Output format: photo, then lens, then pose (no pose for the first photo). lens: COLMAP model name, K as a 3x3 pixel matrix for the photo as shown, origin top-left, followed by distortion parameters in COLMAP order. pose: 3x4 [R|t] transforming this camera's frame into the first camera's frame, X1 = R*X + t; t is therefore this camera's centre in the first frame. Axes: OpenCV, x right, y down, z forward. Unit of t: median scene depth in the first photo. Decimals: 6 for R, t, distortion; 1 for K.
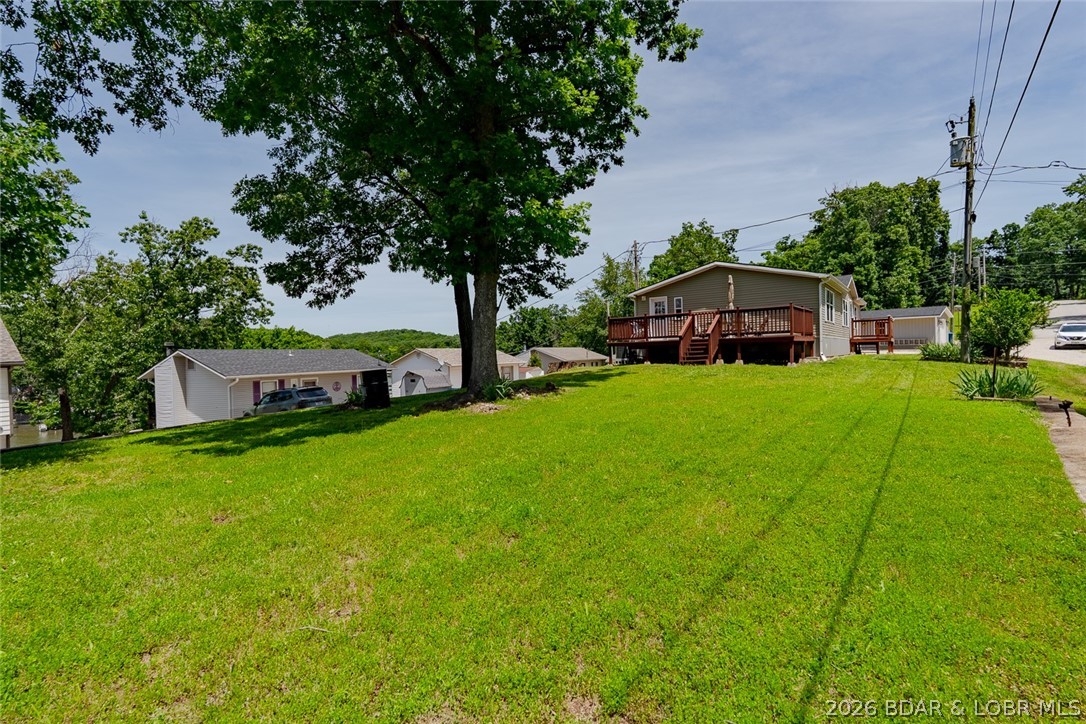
lens RADIAL K [[497.9, 0, 540.0], [0, 497.9, 361.1], [0, 0, 1]] dist [-0.003985, 0.001297]
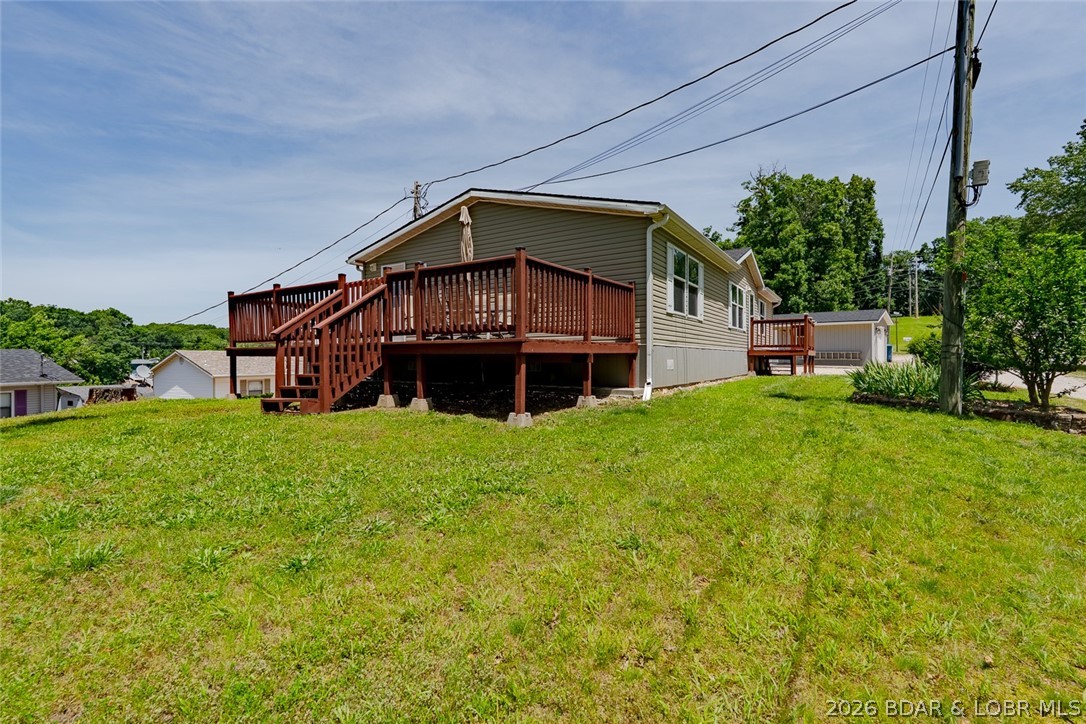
lens RADIAL K [[497.9, 0, 542.3], [0, 497.9, 365.2], [0, 0, 1]] dist [-0.003985, 0.001297]
pose [[0.995301, 0.018388, 0.095063, 0.141062], [-0.018250, 0.999831, -0.002321, -0.009051], [-0.095090, 0.000575, 0.995469, 0.183650]]
